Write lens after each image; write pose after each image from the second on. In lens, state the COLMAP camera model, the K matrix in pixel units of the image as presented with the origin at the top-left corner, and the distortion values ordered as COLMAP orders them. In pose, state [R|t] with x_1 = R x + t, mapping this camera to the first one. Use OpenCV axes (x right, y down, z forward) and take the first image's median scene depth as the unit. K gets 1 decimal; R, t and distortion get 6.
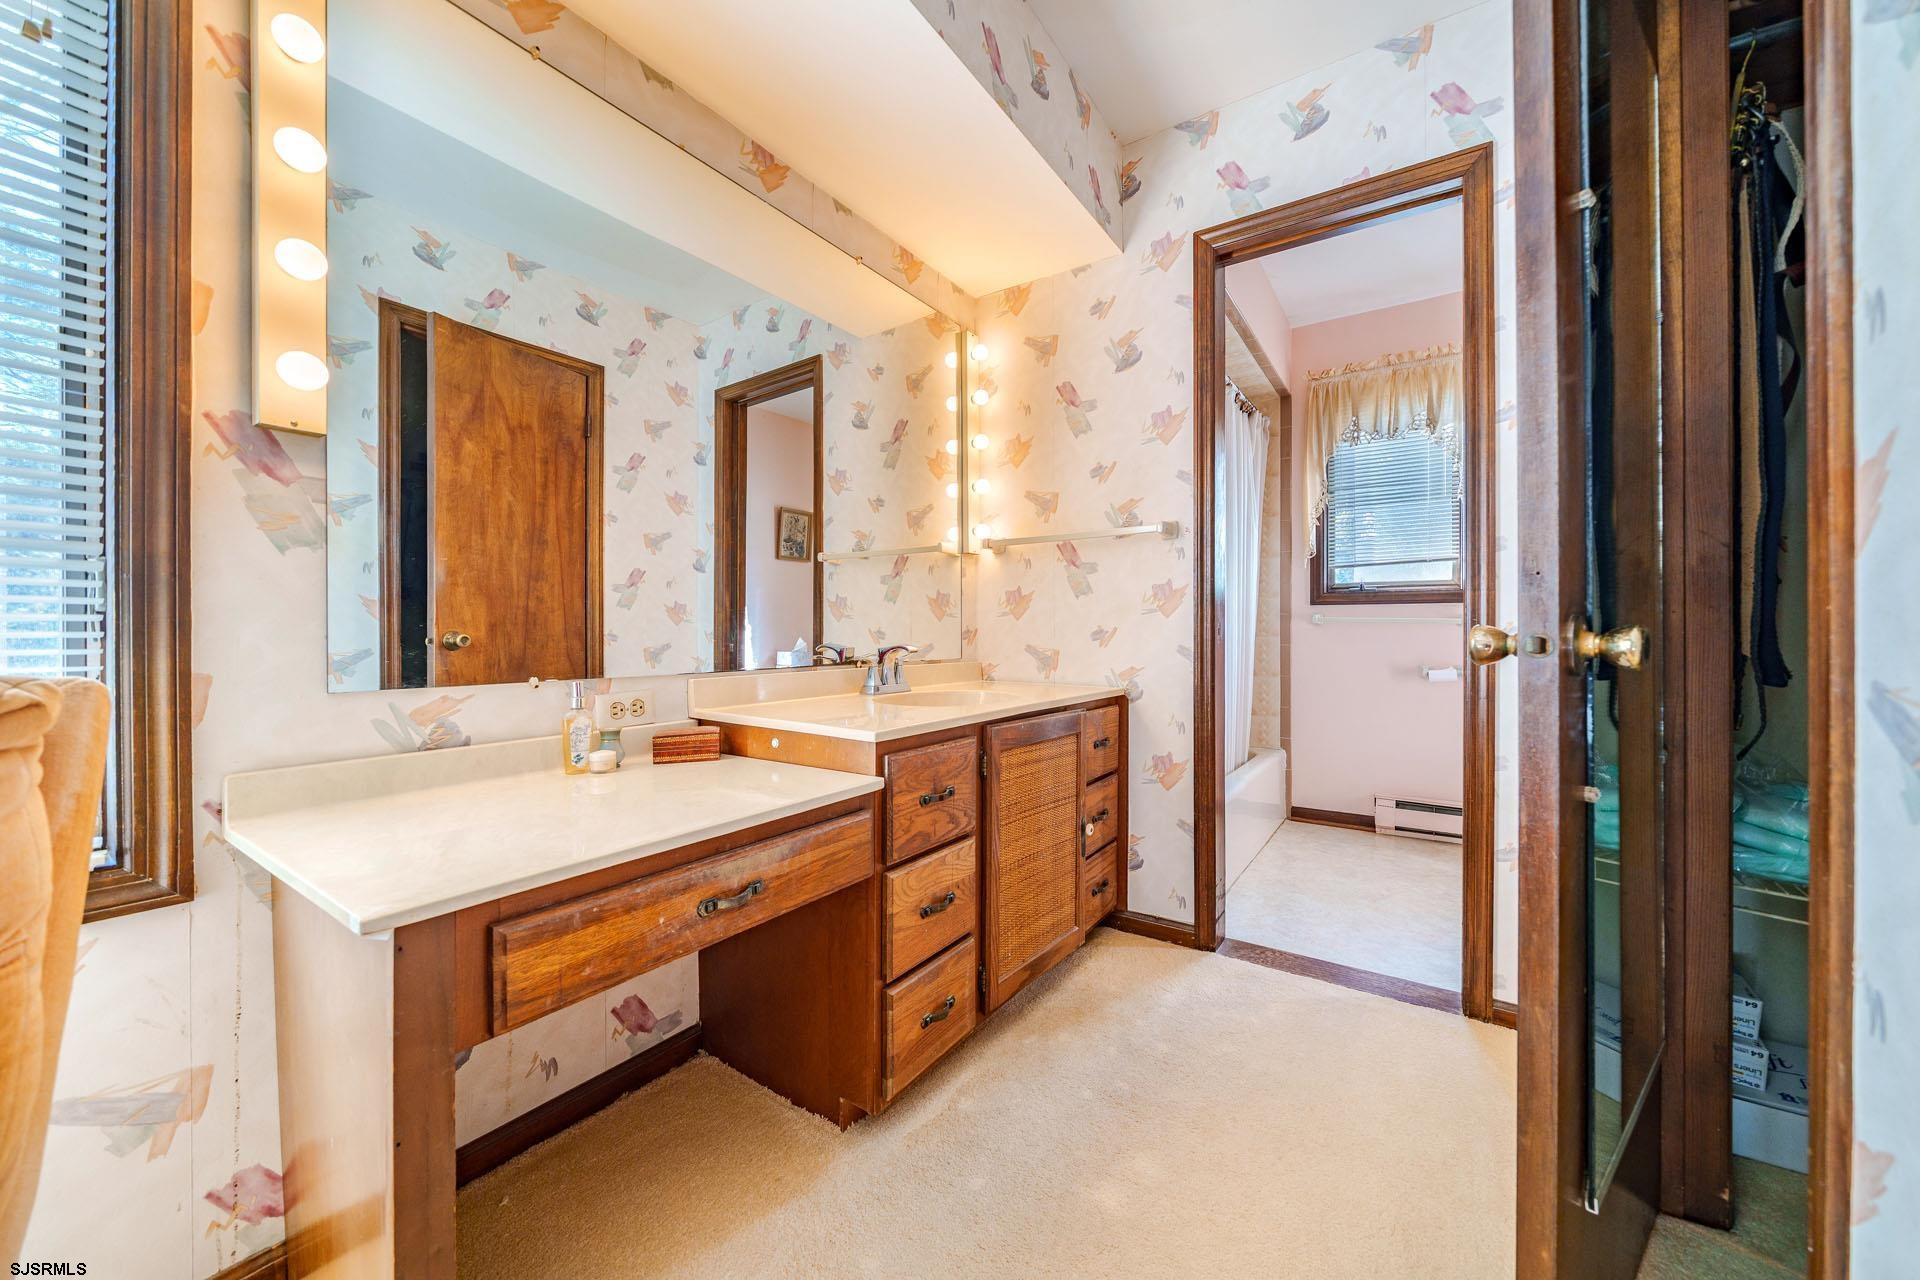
lens RADIAL K [[663.7, 0, 1020.4], [0, 663.7, 632.9], [0, 0, 1]] dist [-0.001827, -0.000048]
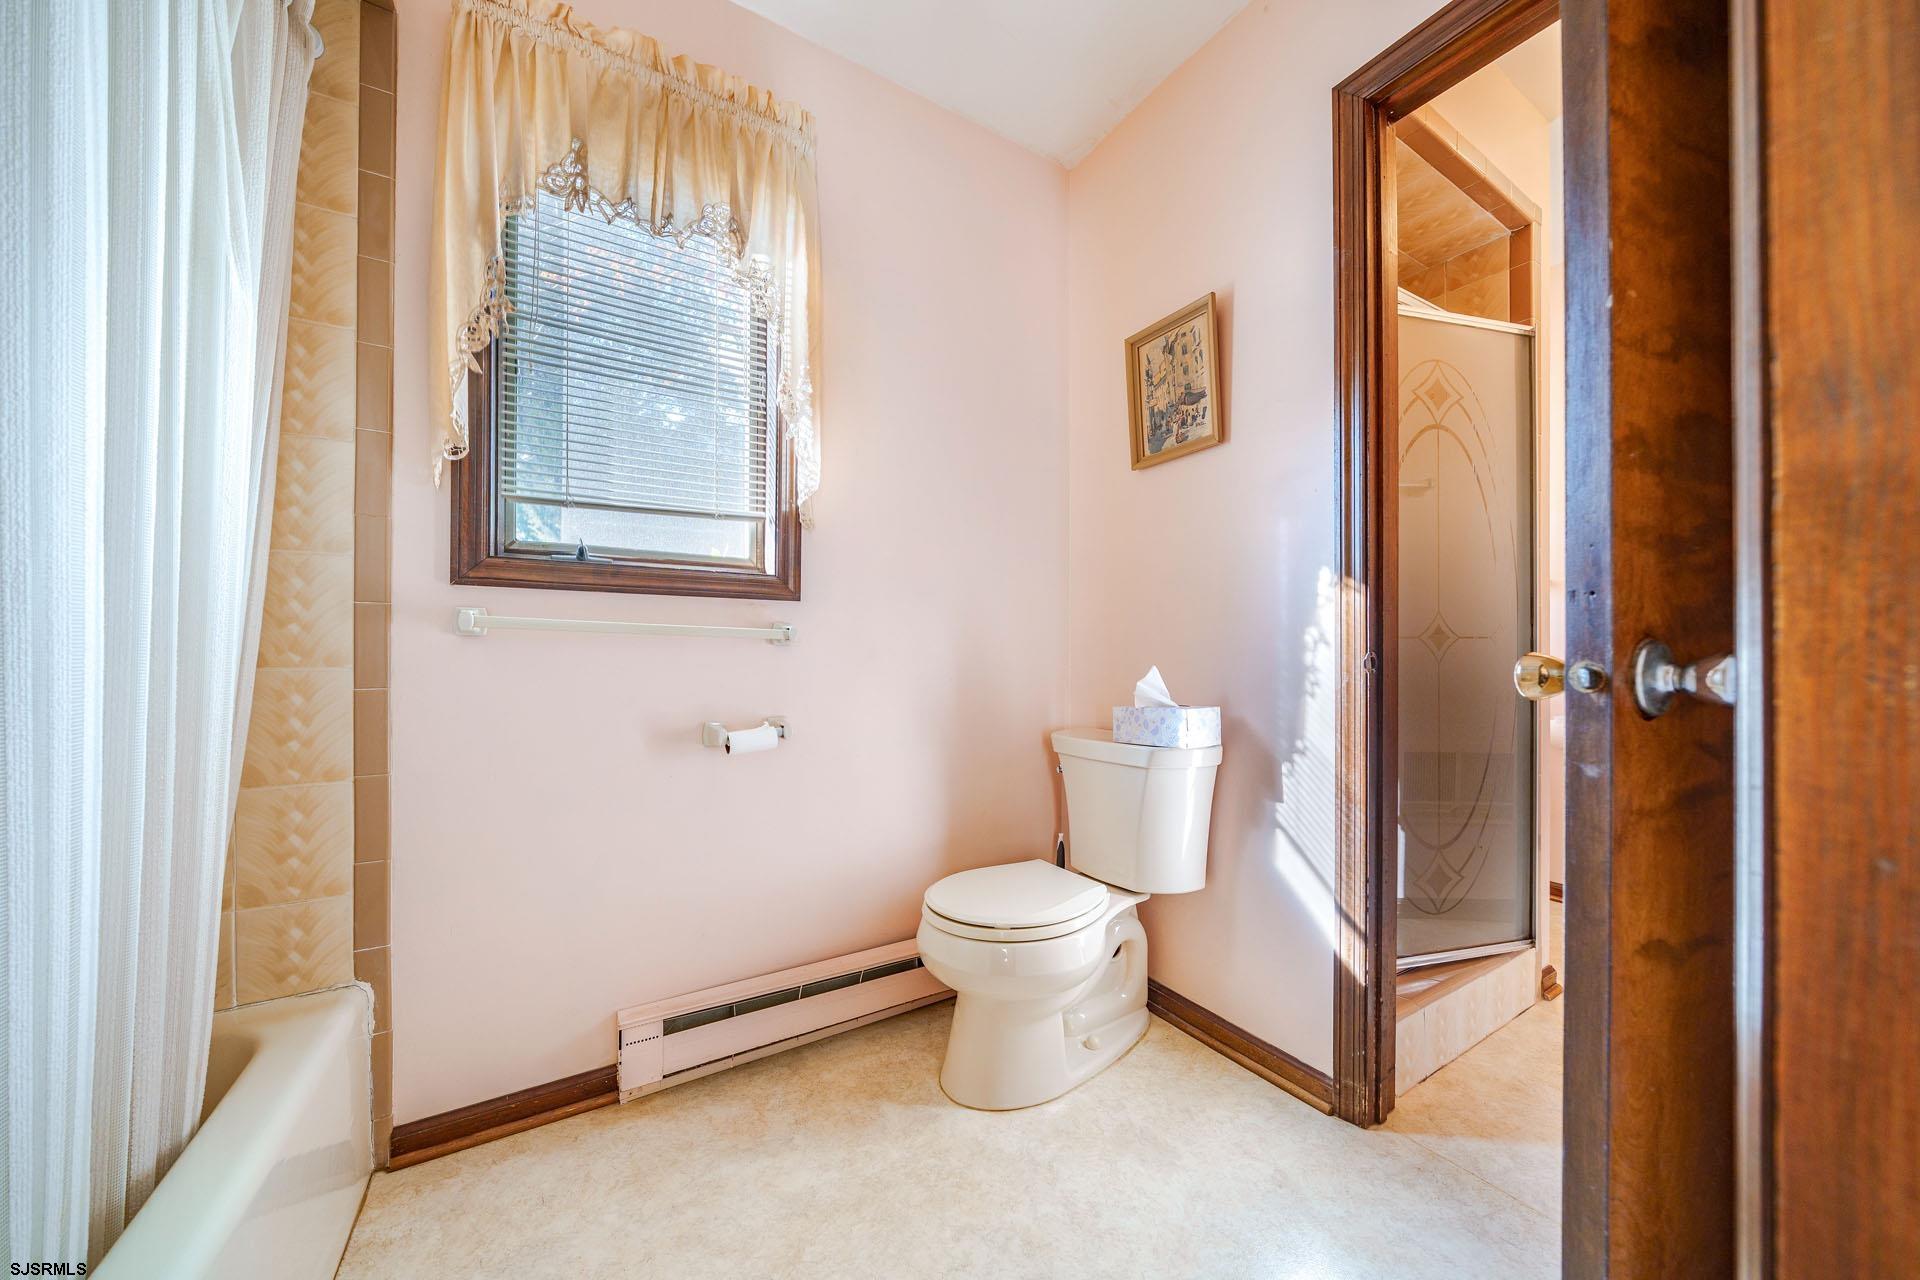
lens RADIAL K [[663.7, 0, 955.9], [0, 663.7, 652.8], [0, 0, 1]] dist [-0.001827, -0.000048]
pose [[0.453121, 0.007434, 0.891418, 0.240936], [0.003587, 0.999942, -0.010162, 0.003956], [-0.891442, 0.007802, 0.453068, 0.600686]]
